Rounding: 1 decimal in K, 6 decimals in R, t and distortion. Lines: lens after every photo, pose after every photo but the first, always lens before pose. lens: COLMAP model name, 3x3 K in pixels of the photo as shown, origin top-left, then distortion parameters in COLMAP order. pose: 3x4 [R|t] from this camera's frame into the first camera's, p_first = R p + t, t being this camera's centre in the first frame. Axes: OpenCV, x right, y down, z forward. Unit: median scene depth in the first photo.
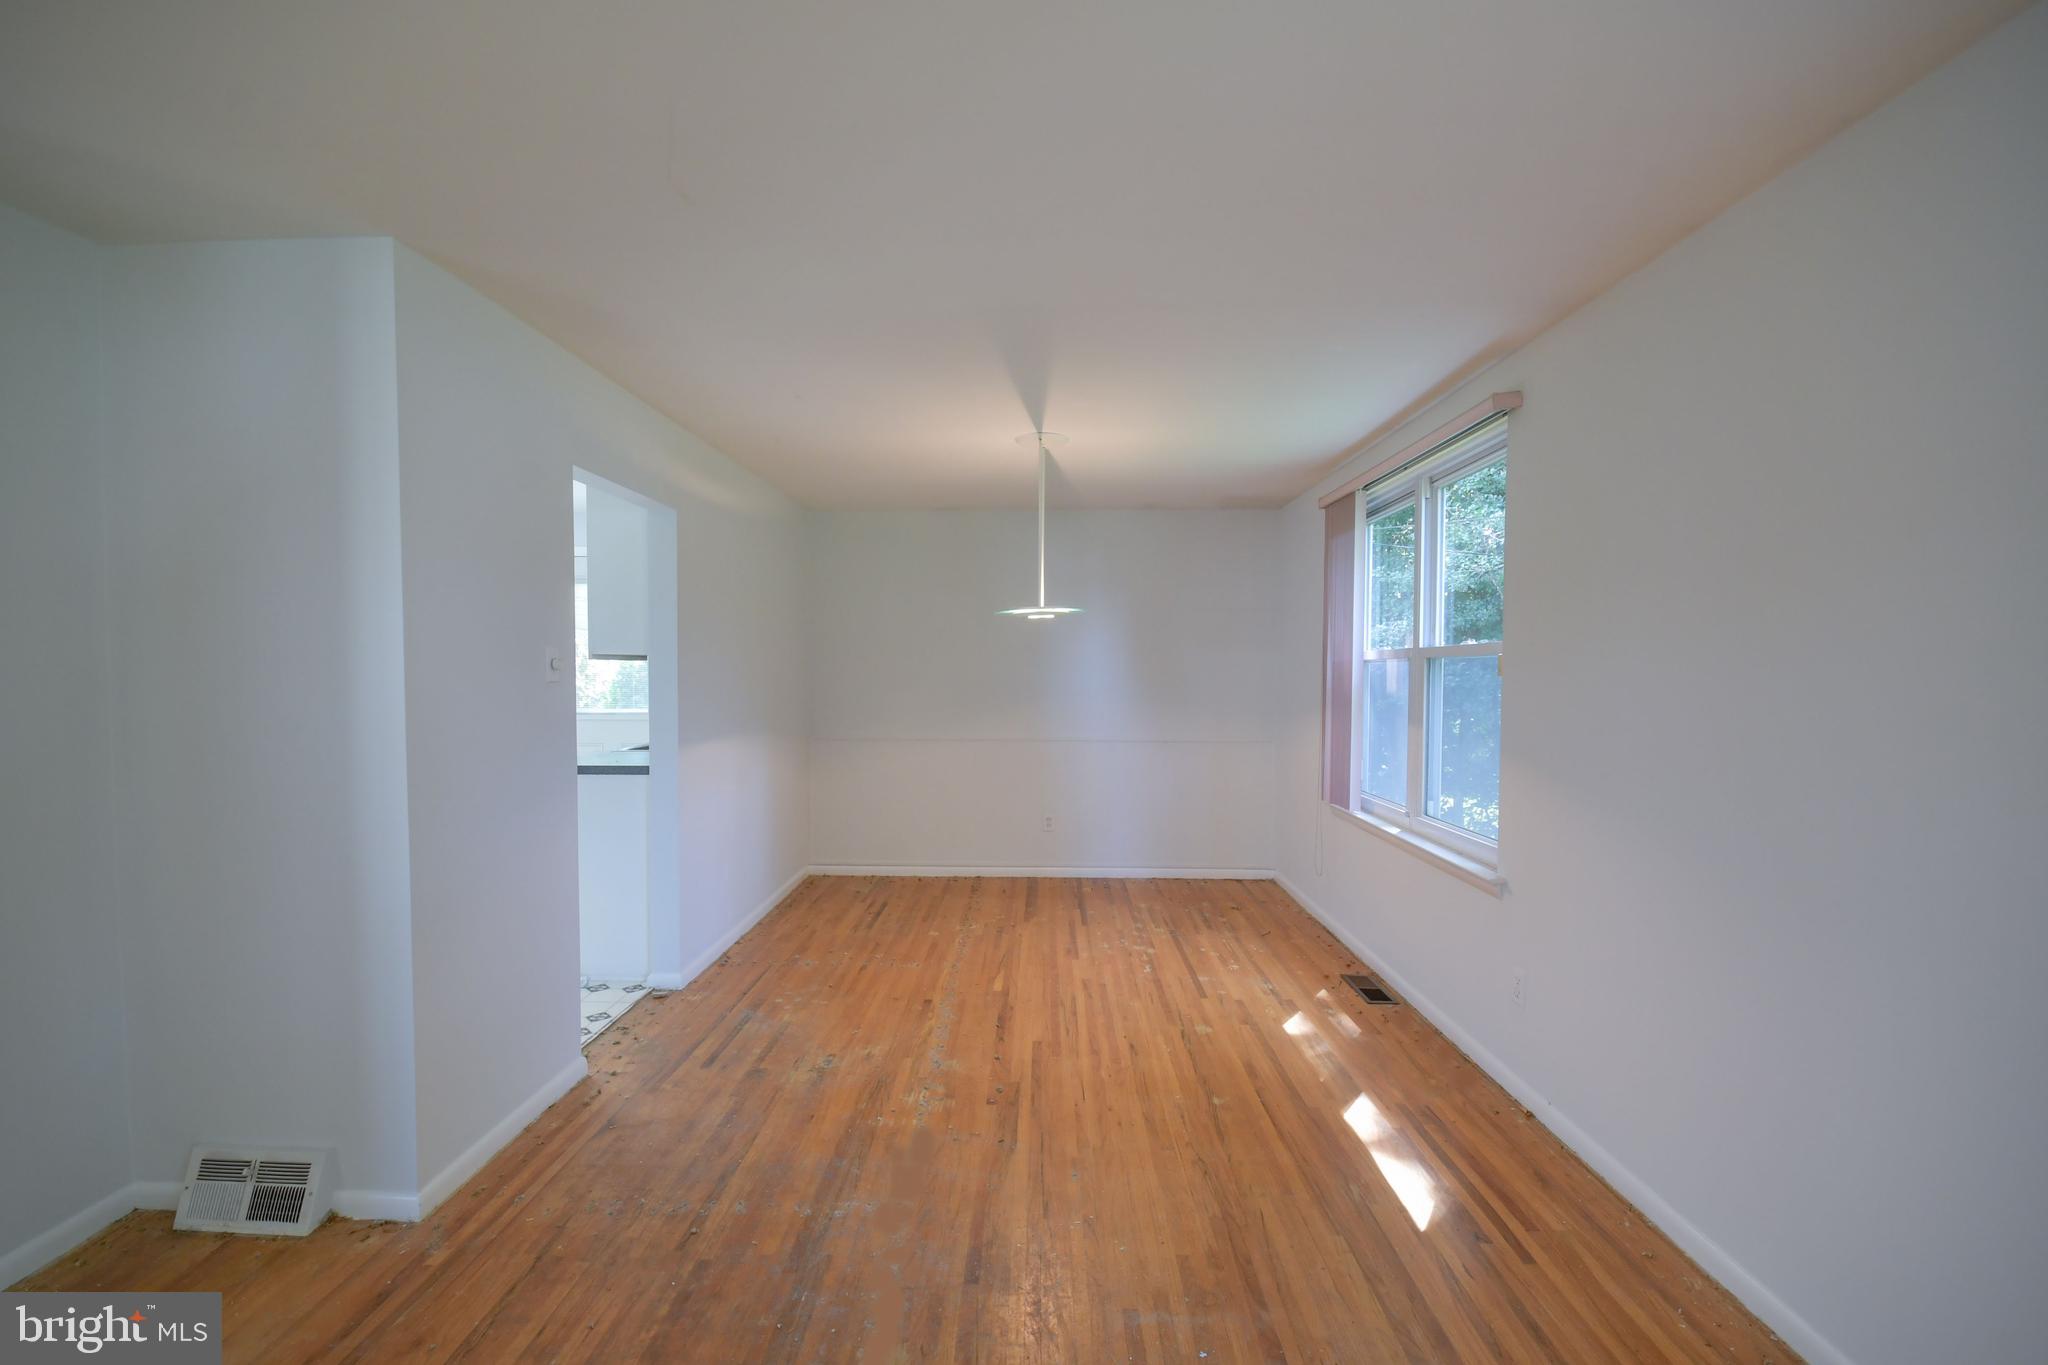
lens RADIAL K [[894.3, 0, 1012.0], [0, 894.3, 706.6], [0, 0, 1]] dist [-0.002467, 0.000596]
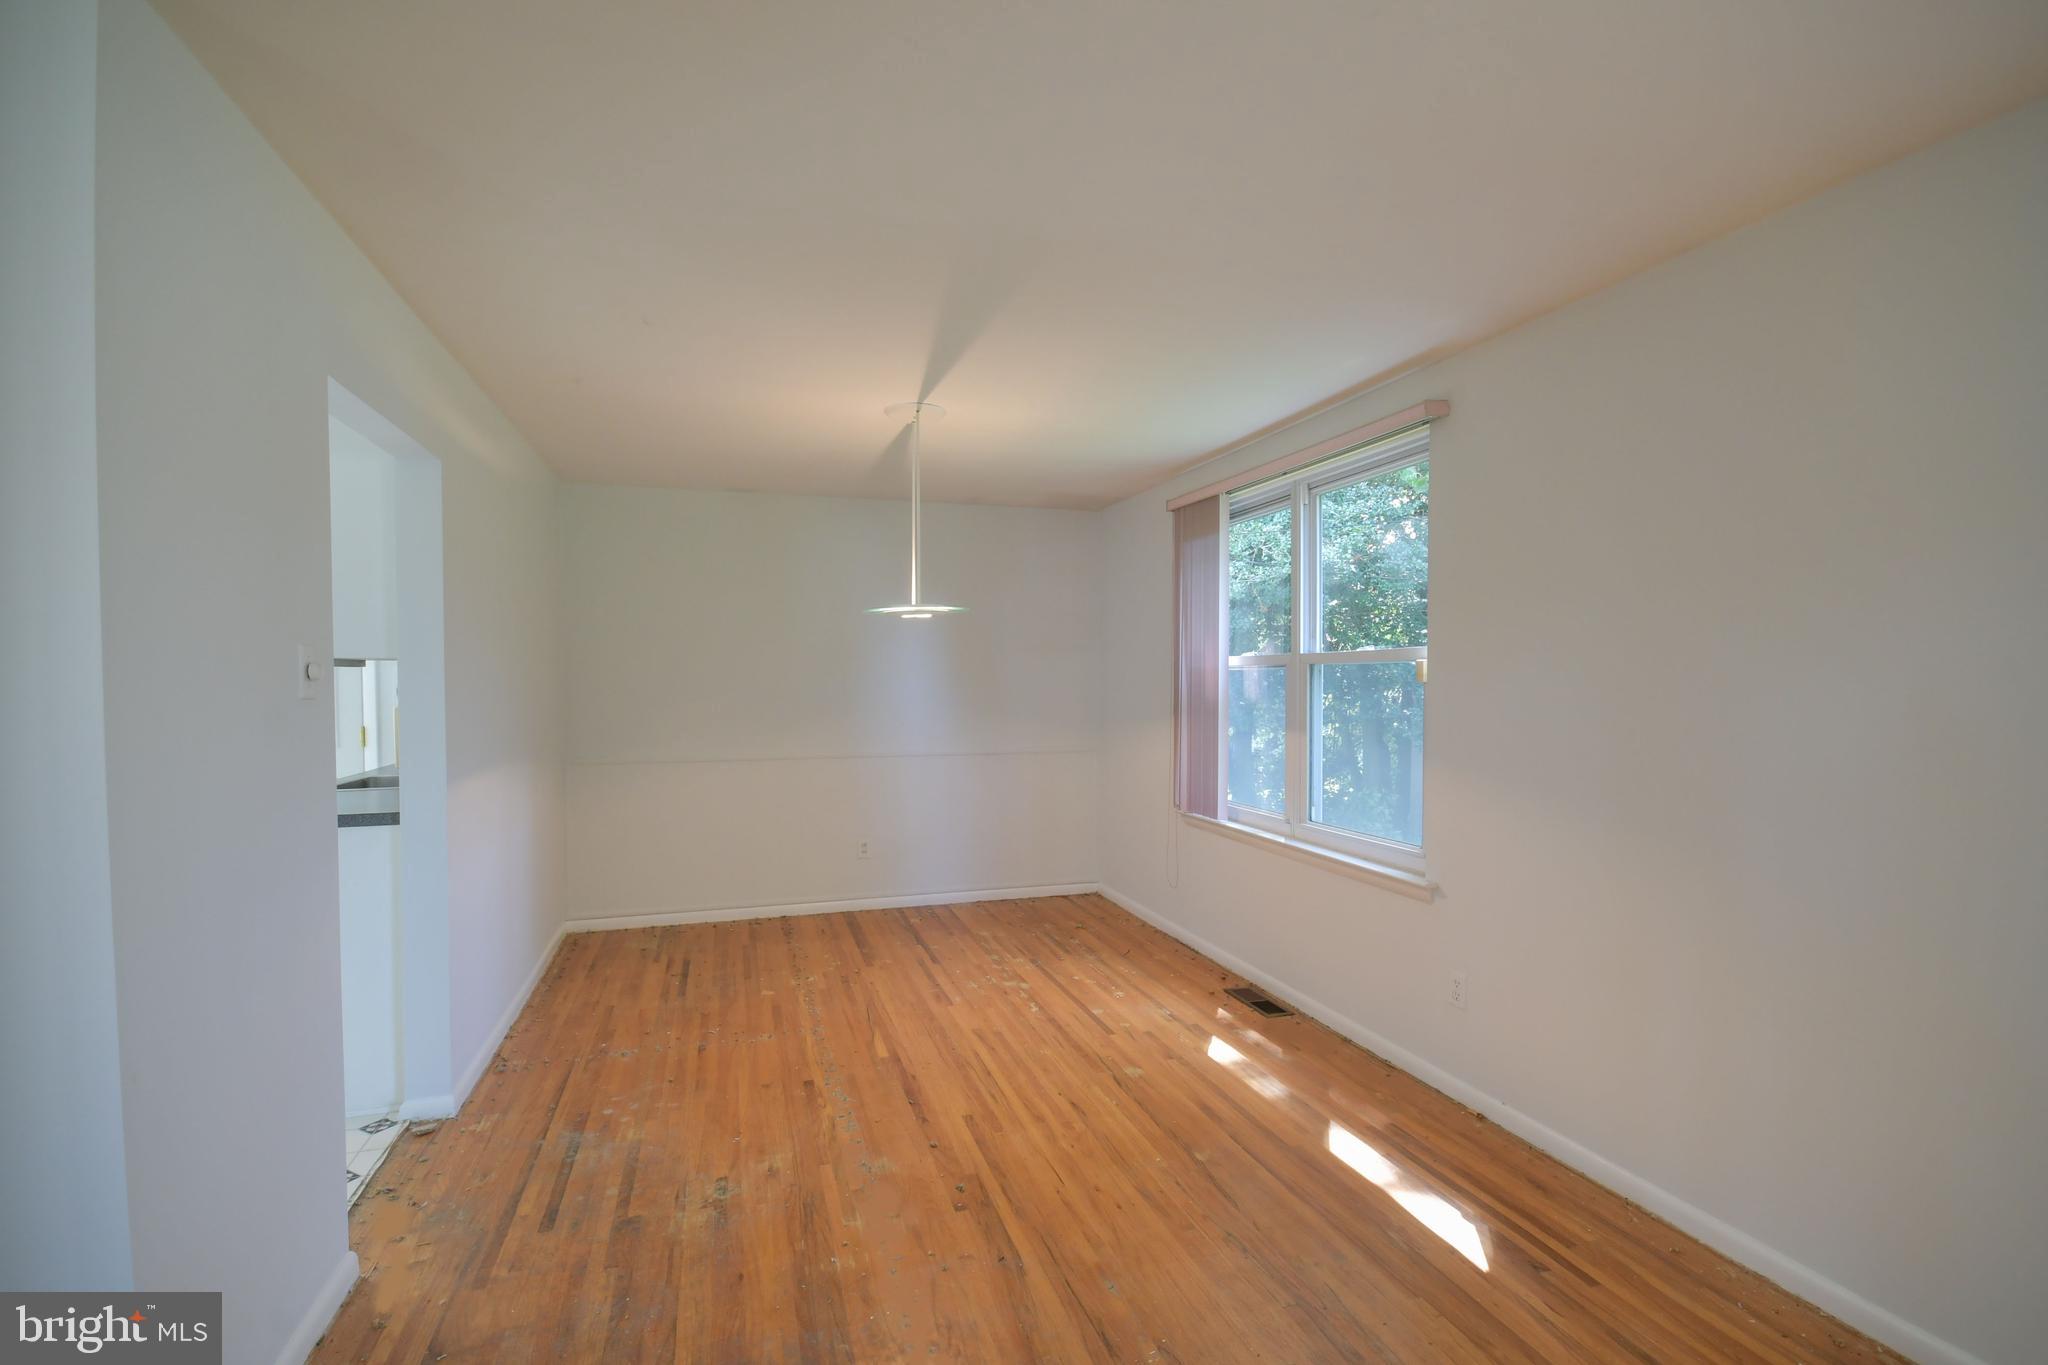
lens RADIAL K [[911.5, 0, 1012.1], [0, 911.5, 707.3], [0, 0, 1]] dist [-0.000268, -0.000829]
pose [[0.943660, -0.014359, 0.330606, -0.194546], [0.016899, 0.999846, -0.004810, -0.006985], [-0.330486, 0.010126, 0.943757, 0.153683]]
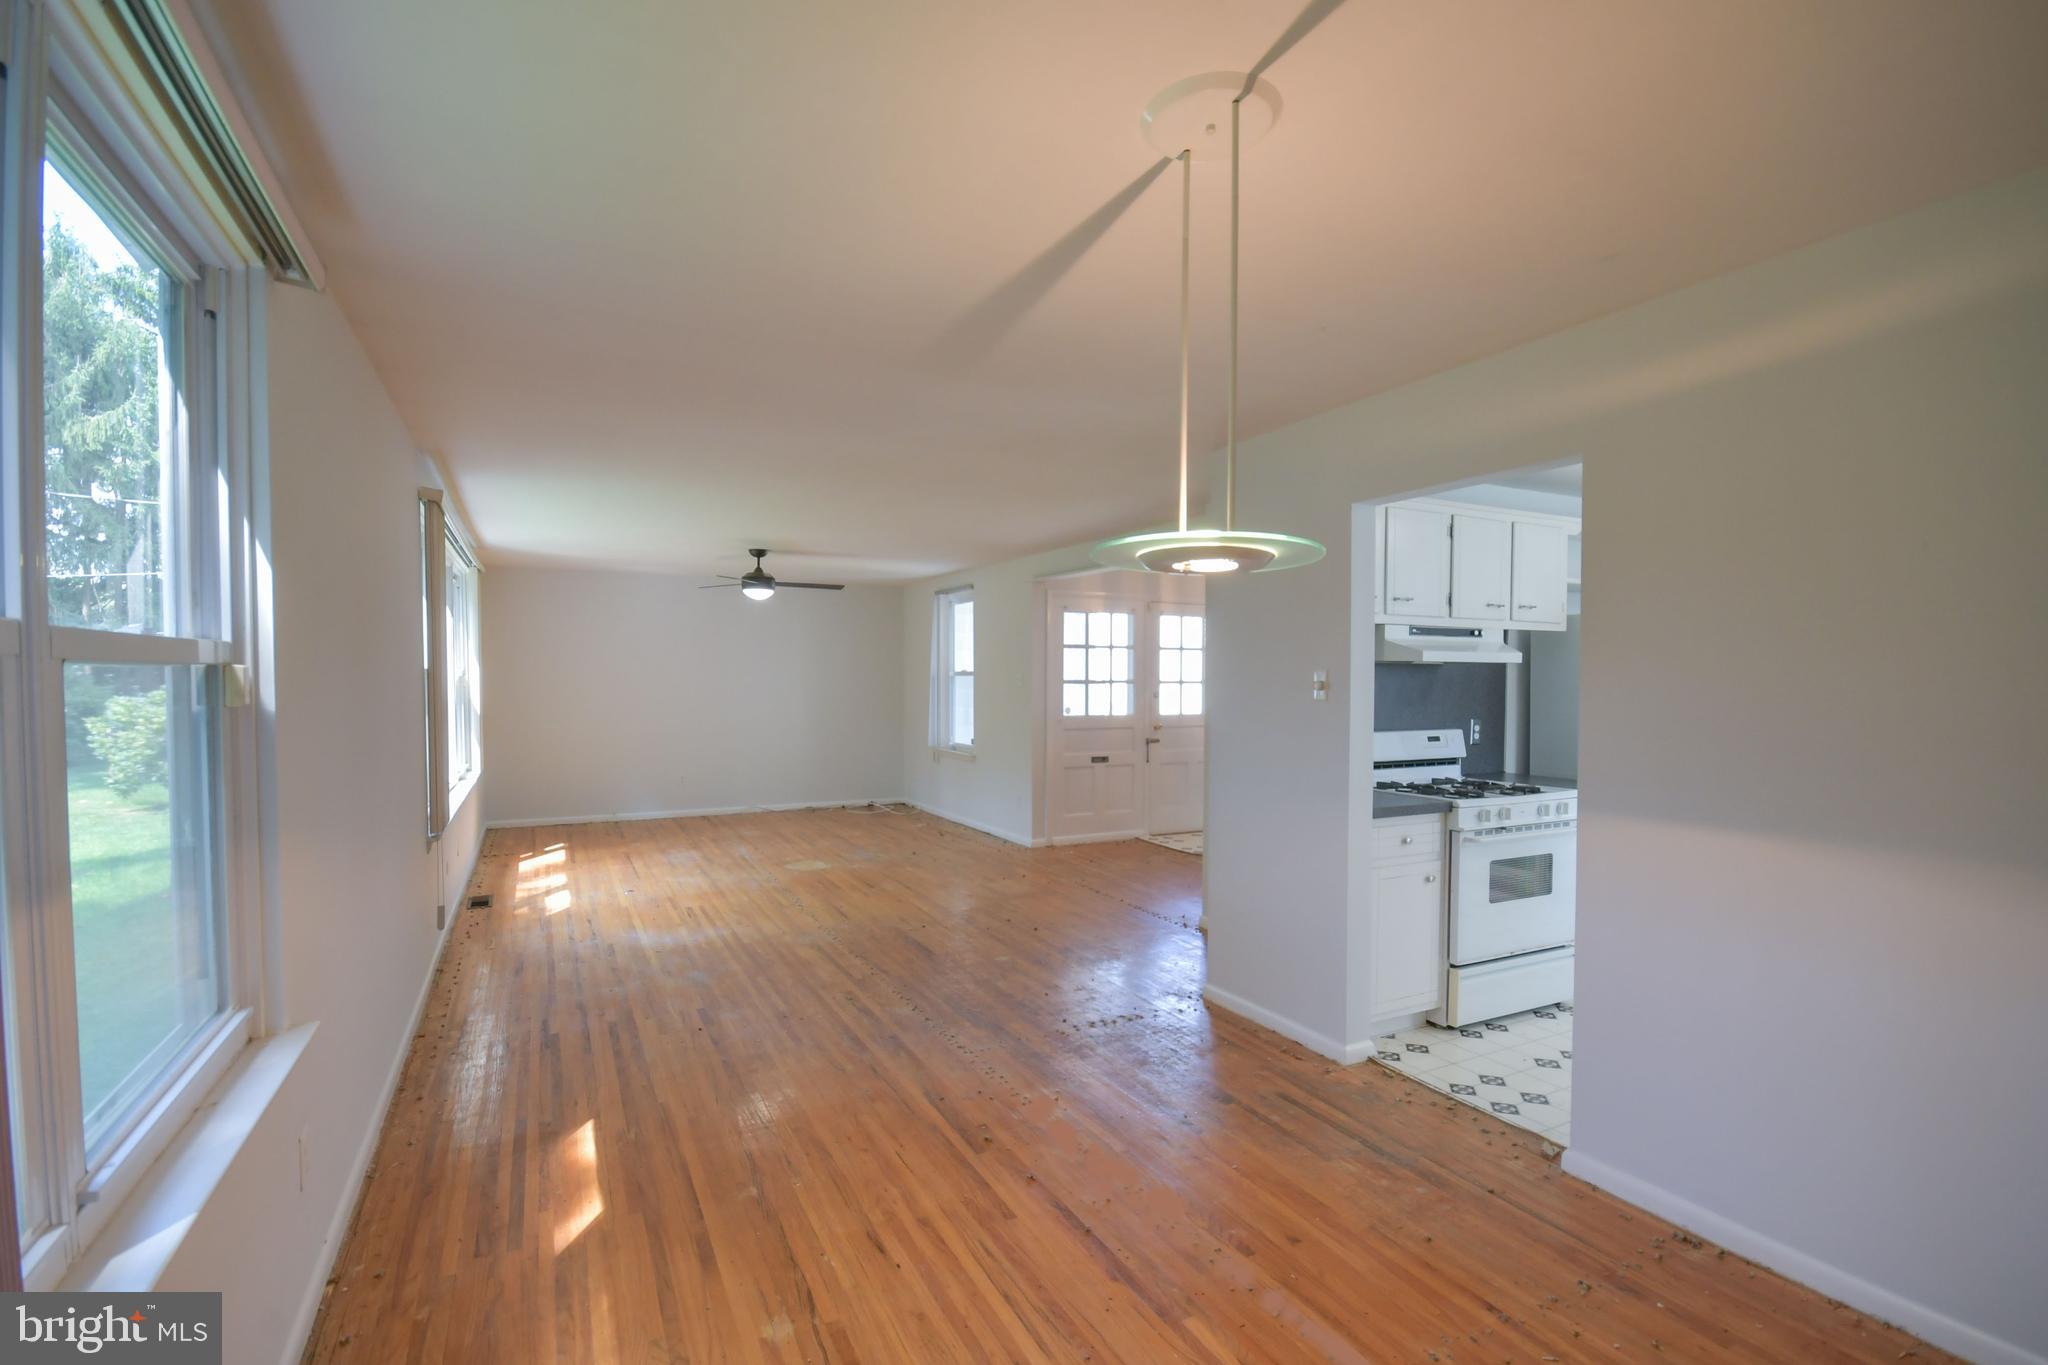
lens RADIAL K [[925.7, 0, 1014.5], [0, 925.7, 707.4], [0, 0, 1]] dist [-0.003514, -0.001181]
pose [[-0.874870, 0.011061, -0.484231, 0.345050], [-0.022715, 0.997702, 0.063830, -0.069016], [0.483824, 0.066842, -0.872609, 1.482914]]
